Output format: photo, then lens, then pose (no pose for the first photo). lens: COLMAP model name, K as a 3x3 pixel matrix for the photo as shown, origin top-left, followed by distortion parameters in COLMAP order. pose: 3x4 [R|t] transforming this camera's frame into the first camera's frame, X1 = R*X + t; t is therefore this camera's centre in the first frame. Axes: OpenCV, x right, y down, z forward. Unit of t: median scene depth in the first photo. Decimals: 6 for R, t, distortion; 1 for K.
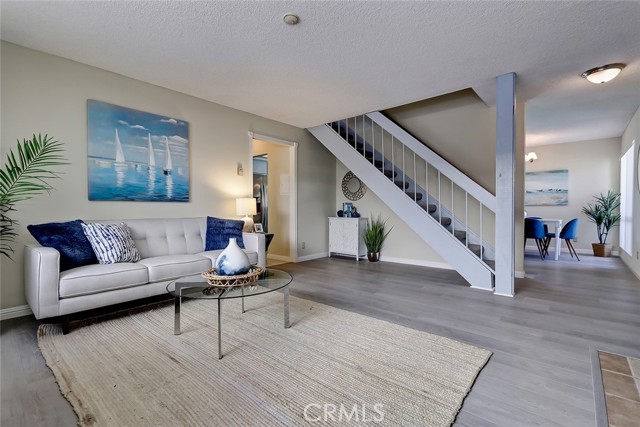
lens RADIAL K [[298.9, 0, 316.2], [0, 298.9, 216.4], [0, 0, 1]] dist [0.008793, -0.002727]
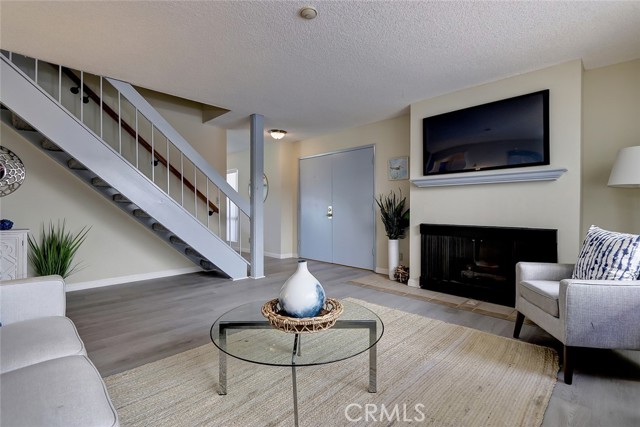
lens RADIAL K [[298.9, 0, 332.6], [0, 298.9, 207.5], [0, 0, 1]] dist [0.008793, -0.002727]
pose [[0.036520, 0.004651, 0.999322, -0.667240], [0.022819, 0.999725, -0.005487, -0.033876], [-0.999072, 0.023004, 0.036404, 0.601037]]
